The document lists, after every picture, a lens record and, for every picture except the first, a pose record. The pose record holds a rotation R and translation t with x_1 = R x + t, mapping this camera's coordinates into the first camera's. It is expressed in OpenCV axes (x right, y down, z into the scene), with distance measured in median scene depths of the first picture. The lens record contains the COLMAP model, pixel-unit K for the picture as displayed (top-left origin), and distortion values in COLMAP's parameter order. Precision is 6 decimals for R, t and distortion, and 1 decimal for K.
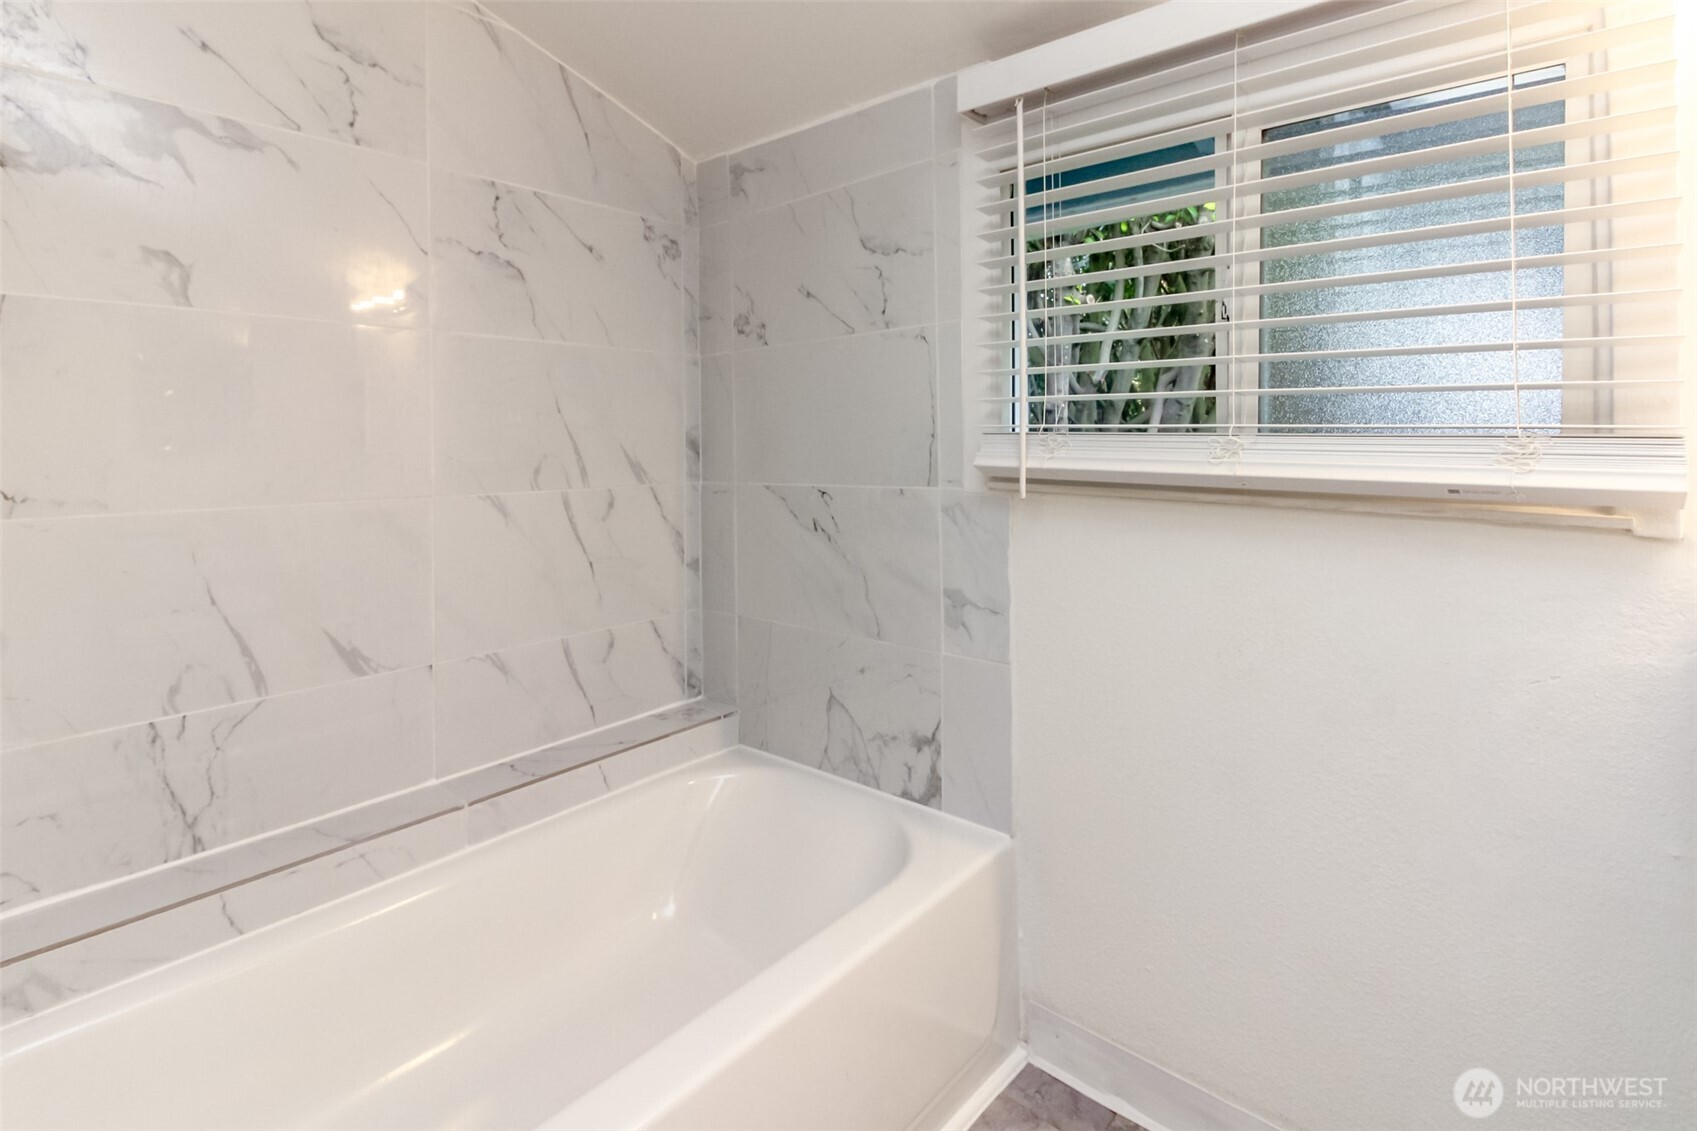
lens RADIAL K [[789.4, 0, 868.1], [0, 789.4, 439.5], [0, 0, 1]] dist [0.005673, -0.005095]
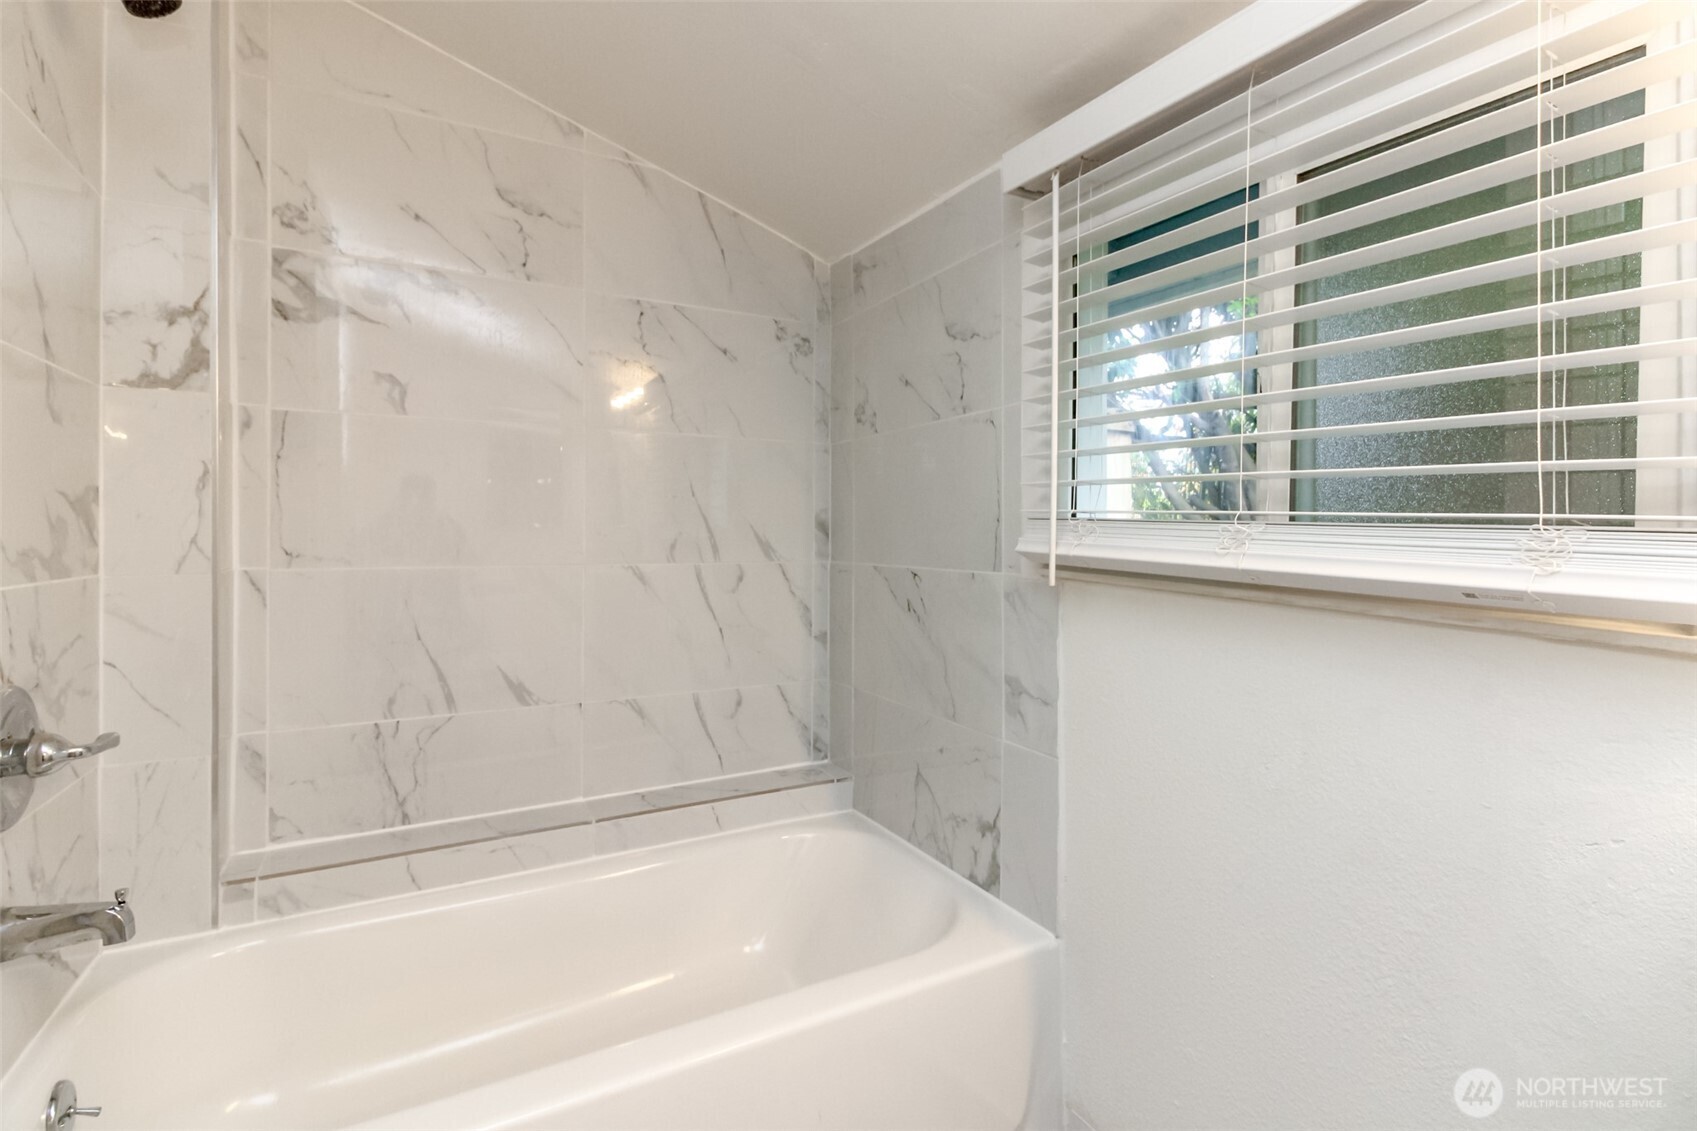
lens RADIAL K [[789.4, 0, 878.3], [0, 789.4, 526.6], [0, 0, 1]] dist [0.005673, -0.005095]
pose [[0.939852, 0.017316, -0.341143, 0.295983], [-0.016791, 0.999849, 0.004491, 0.000861], [0.341169, 0.001507, 0.940001, 0.016144]]
